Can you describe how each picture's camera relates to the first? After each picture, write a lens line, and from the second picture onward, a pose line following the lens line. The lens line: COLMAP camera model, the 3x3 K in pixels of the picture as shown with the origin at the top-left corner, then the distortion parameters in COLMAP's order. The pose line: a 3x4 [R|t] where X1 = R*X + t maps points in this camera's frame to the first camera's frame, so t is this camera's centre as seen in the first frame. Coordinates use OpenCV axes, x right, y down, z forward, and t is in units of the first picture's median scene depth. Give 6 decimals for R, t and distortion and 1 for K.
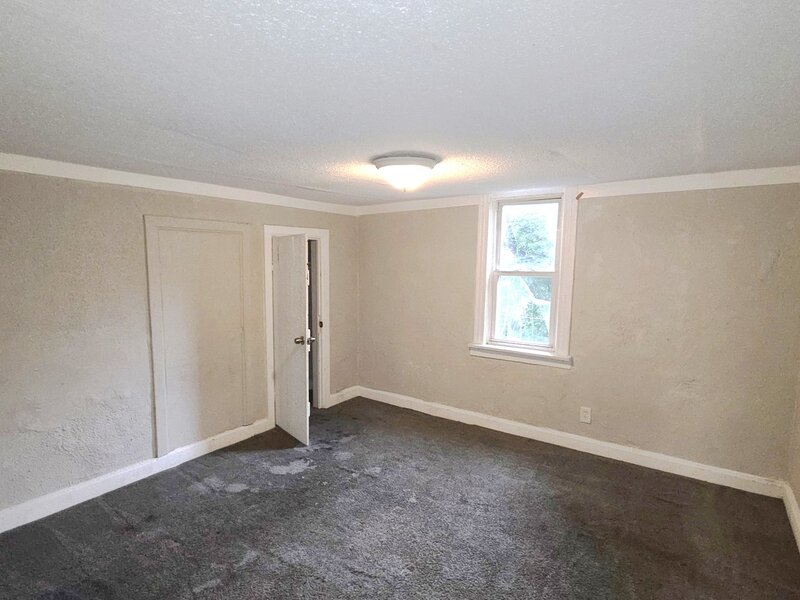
lens RADIAL K [[427.1, 0, 400.2], [0, 427.1, 296.2], [0, 0, 1]] dist [0.001814, 0.000694]
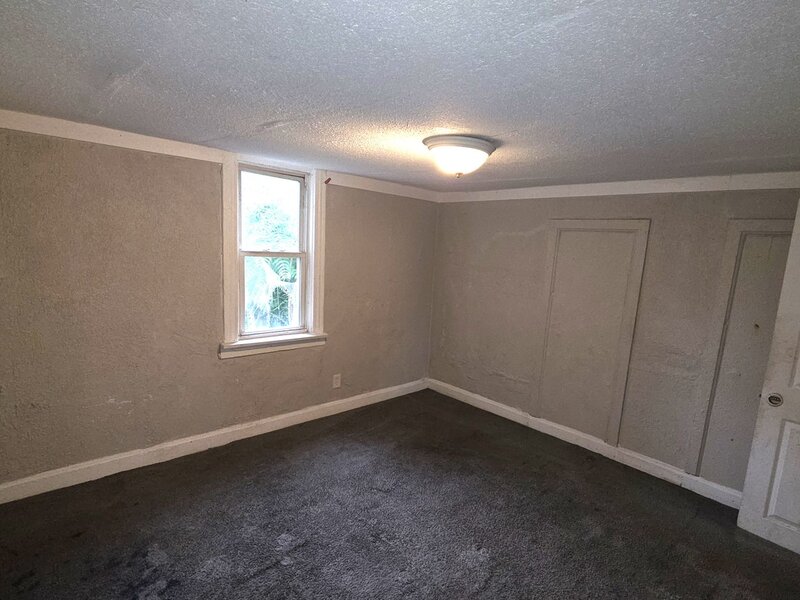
lens RADIAL K [[427.1, 0, 400.2], [0, 427.1, 296.2], [0, 0, 1]] dist [0.001814, 0.000694]
pose [[0.215356, -0.109965, 0.970325, -0.546052], [0.028621, 0.993923, 0.106287, -0.053473], [-0.976116, 0.004882, 0.217194, 0.545874]]
